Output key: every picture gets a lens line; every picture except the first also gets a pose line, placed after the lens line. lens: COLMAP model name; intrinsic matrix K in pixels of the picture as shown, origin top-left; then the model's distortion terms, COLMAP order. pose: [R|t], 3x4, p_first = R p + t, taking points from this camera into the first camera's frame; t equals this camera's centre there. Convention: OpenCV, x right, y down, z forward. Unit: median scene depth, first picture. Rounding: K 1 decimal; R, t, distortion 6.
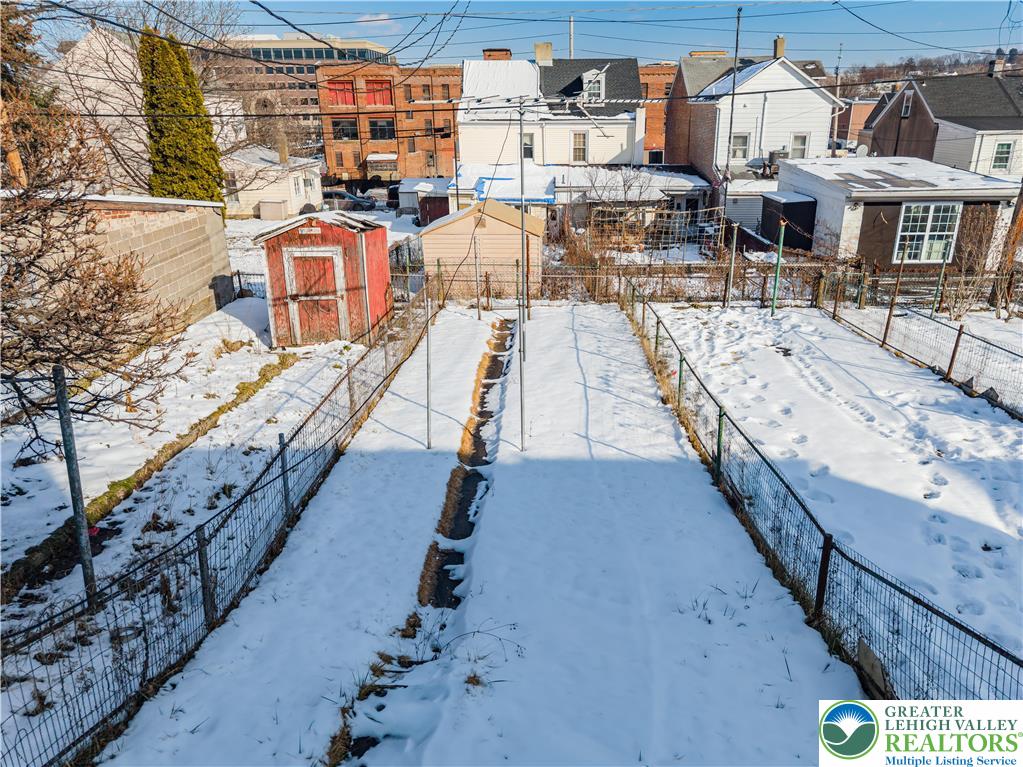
lens RADIAL K [[719.9, 0, 511.8], [0, 719.9, 381.9], [0, 0, 1]] dist [0.052262, -0.040156]
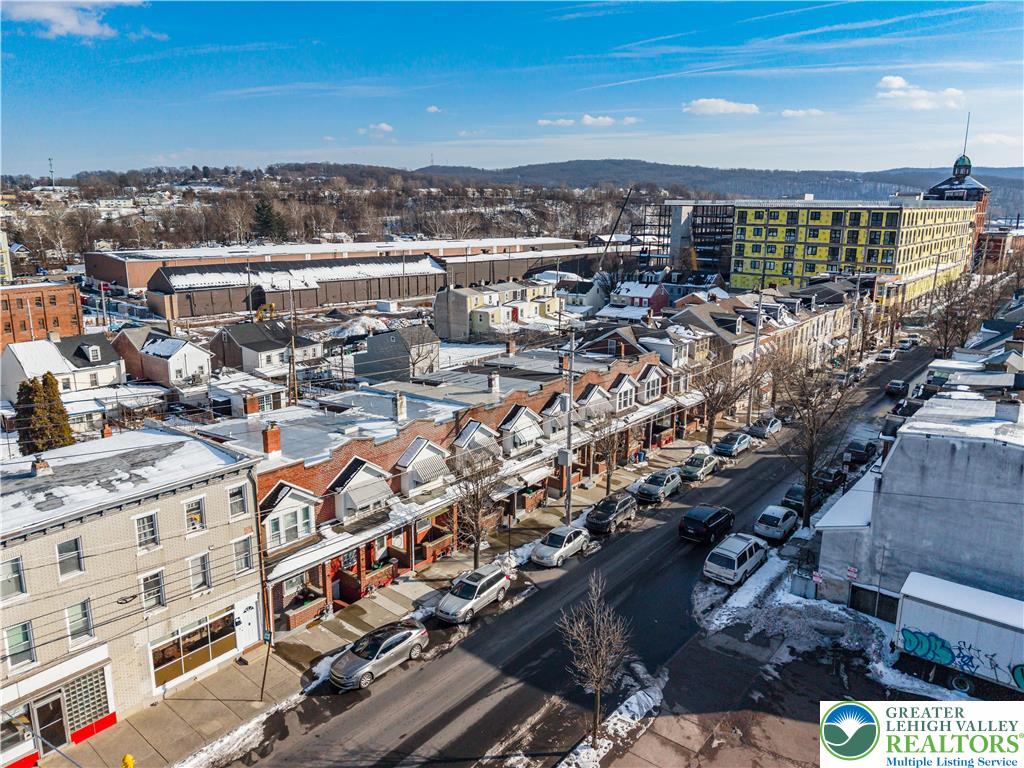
lens RADIAL K [[720.6, 0, 511.3], [0, 720.6, 383.4], [0, 0, 1]] dist [0.052262, -0.040156]
pose [[0.588471, -0.168280, 0.790812, -0.879879], [0.271613, 0.962403, 0.002677, 0.005900], [-0.761530, 0.213220, 0.612053, -1.225700]]
